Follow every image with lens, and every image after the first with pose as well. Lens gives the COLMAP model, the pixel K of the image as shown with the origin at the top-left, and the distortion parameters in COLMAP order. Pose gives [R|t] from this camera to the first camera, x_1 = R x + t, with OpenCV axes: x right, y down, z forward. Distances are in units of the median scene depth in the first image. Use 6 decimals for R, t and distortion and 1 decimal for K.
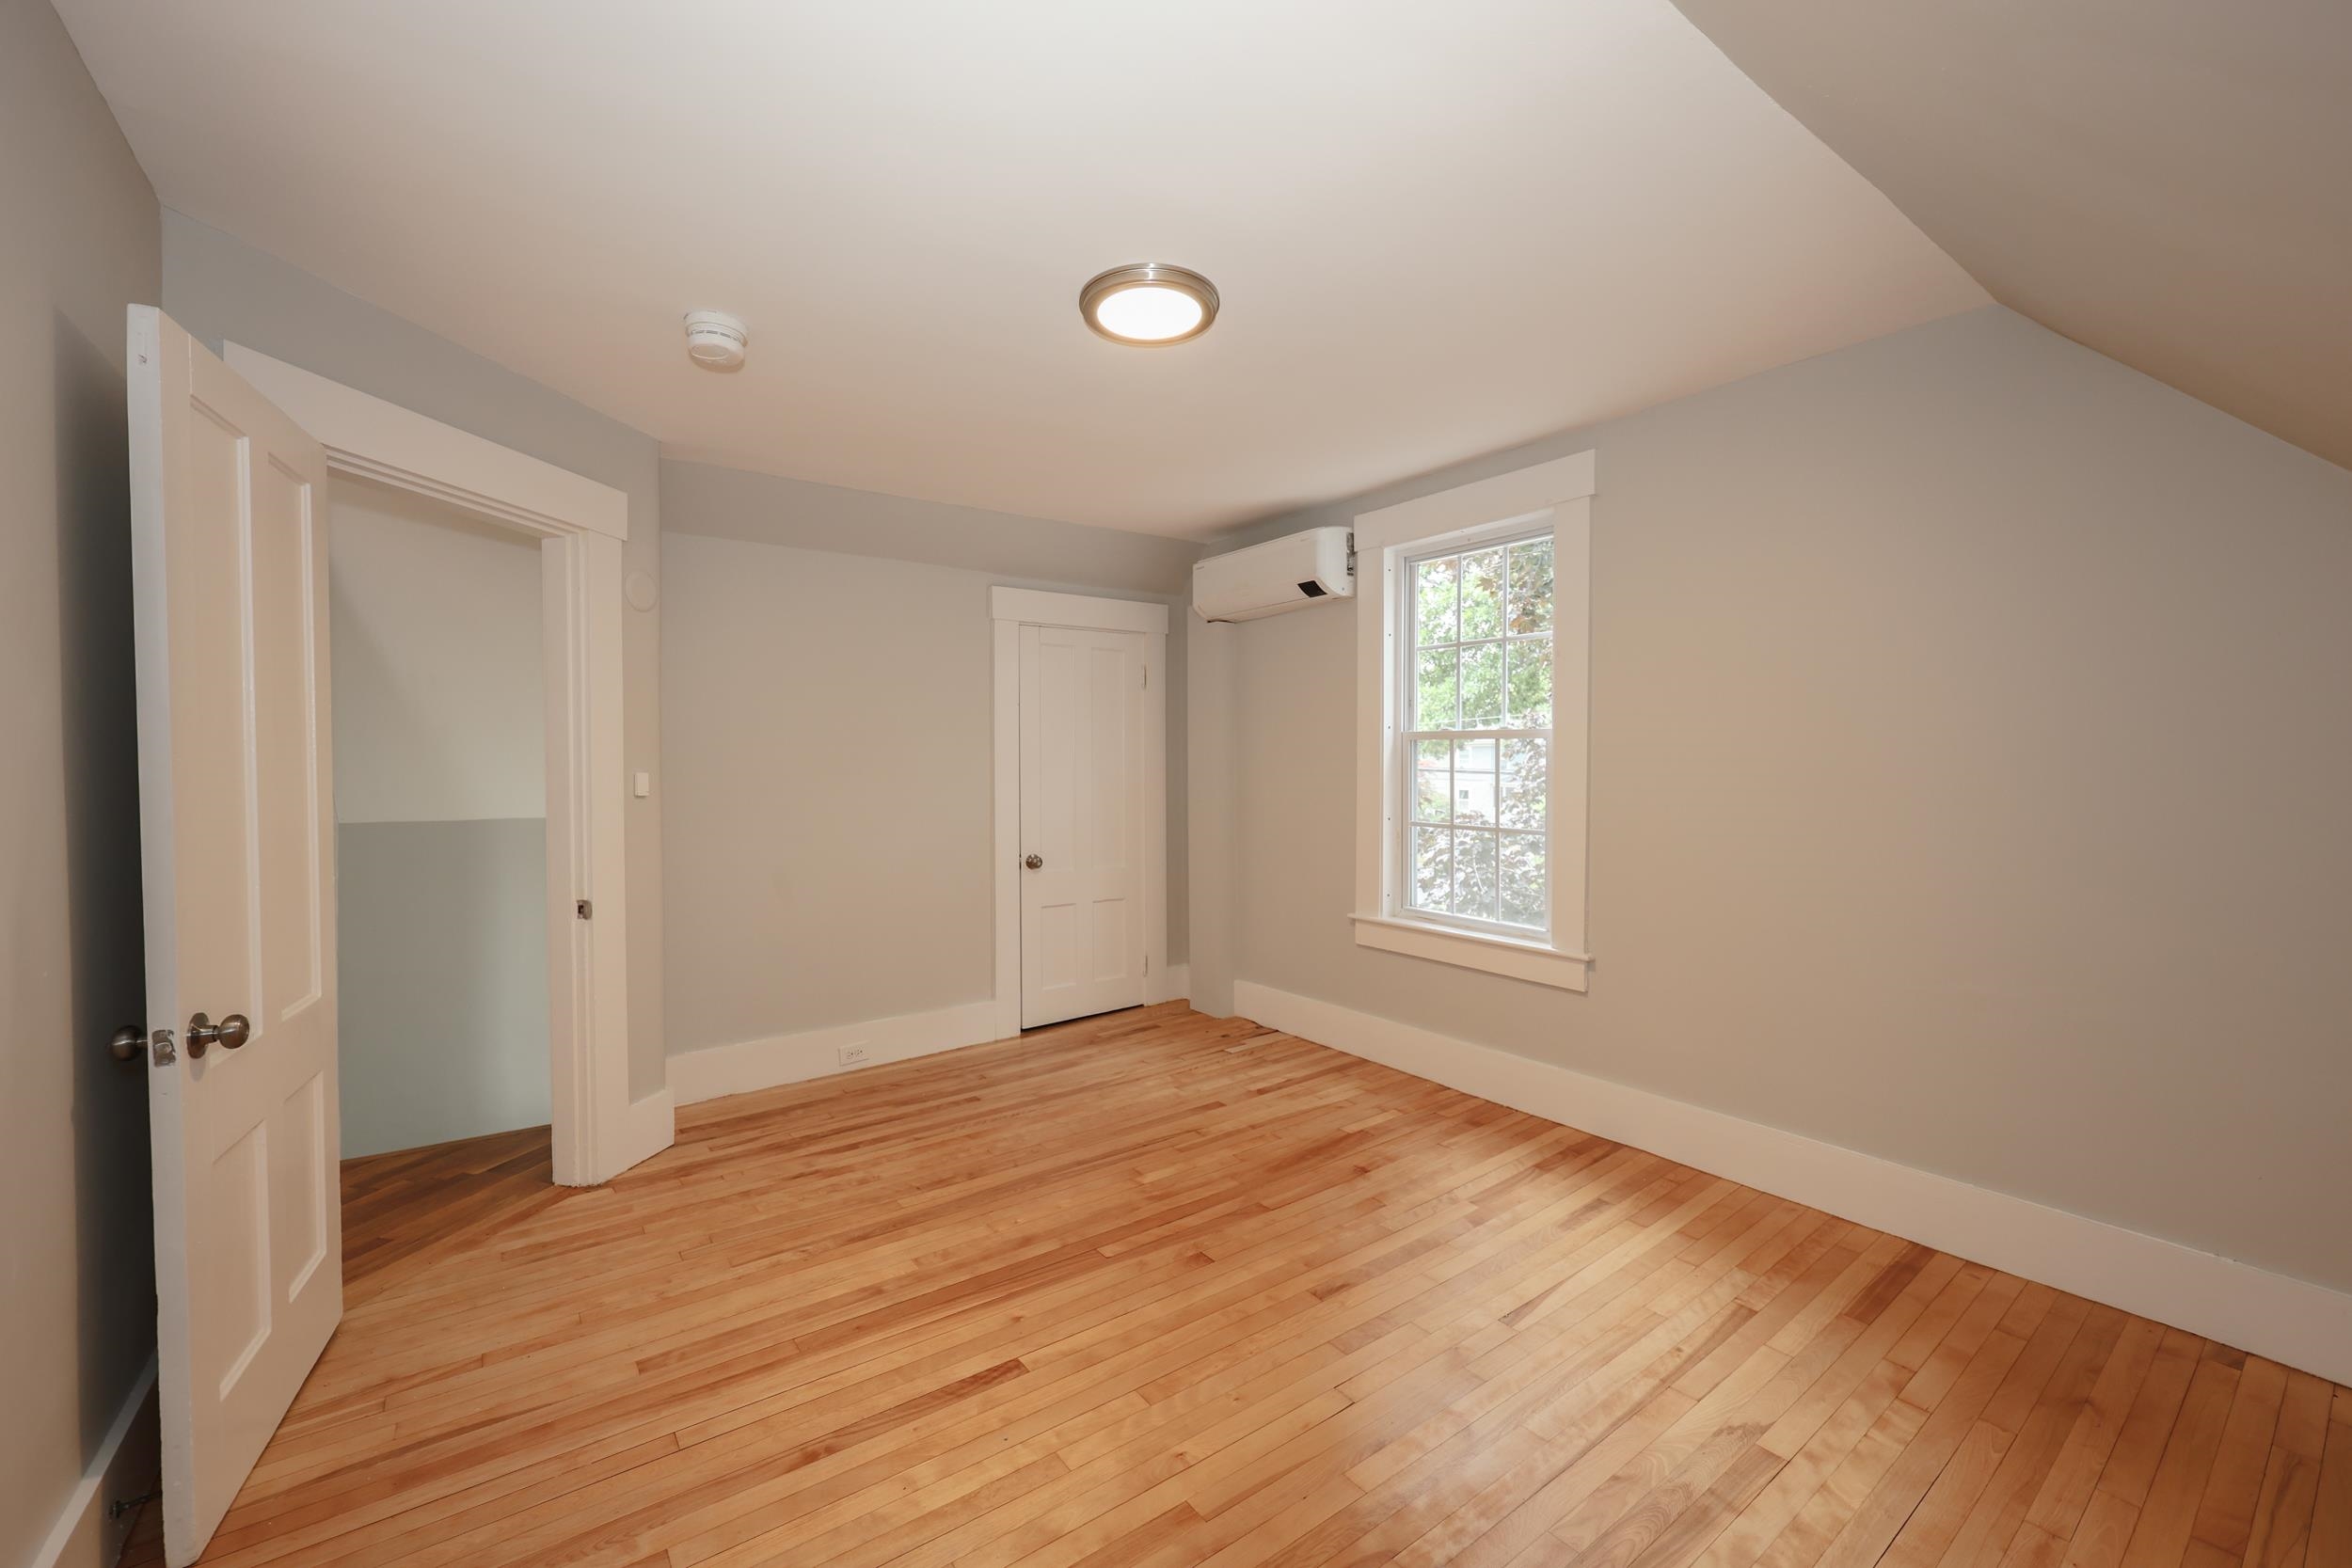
lens RADIAL K [[956.8, 0, 1190.6], [0, 956.8, 779.9], [0, 0, 1]] dist [0.000590, 0.000254]
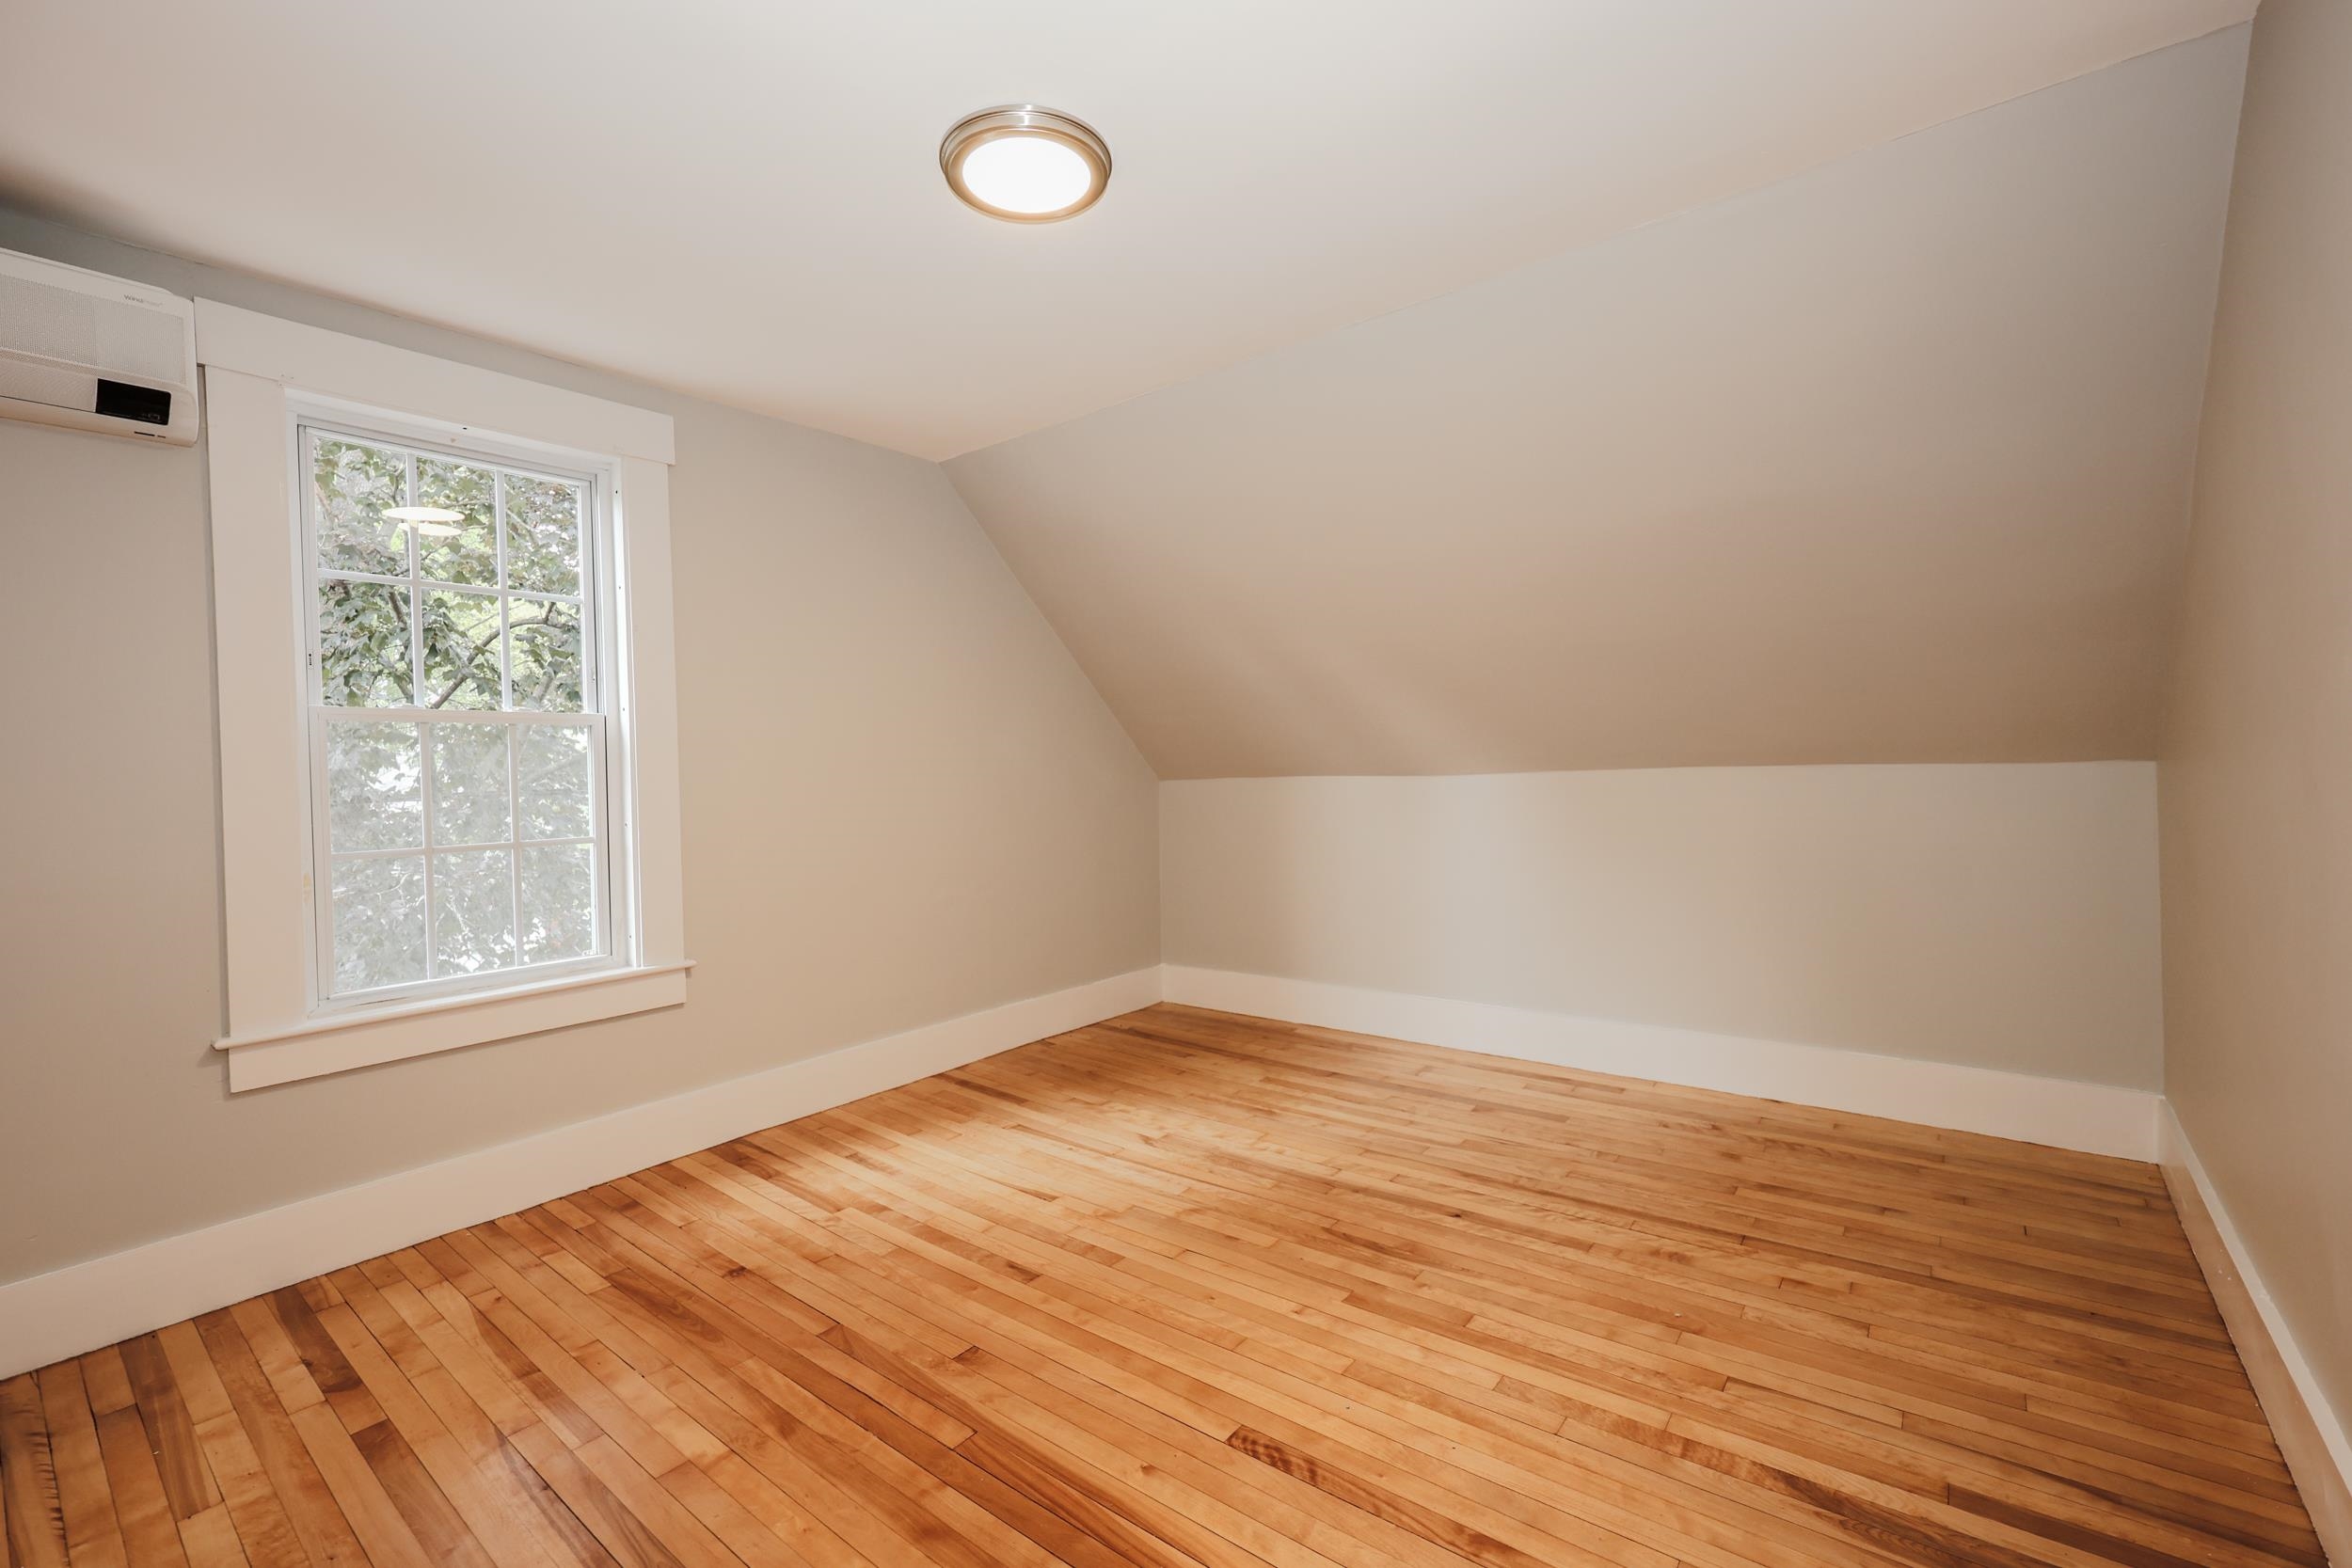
lens RADIAL K [[956.8, 0, 1190.6], [0, 956.8, 779.9], [0, 0, 1]] dist [0.000590, 0.000254]
pose [[-0.256079, -0.002838, 0.966652, -0.688022], [0.052194, 0.998496, 0.016758, 0.021785], [-0.965246, 0.054745, -0.255545, 0.867580]]
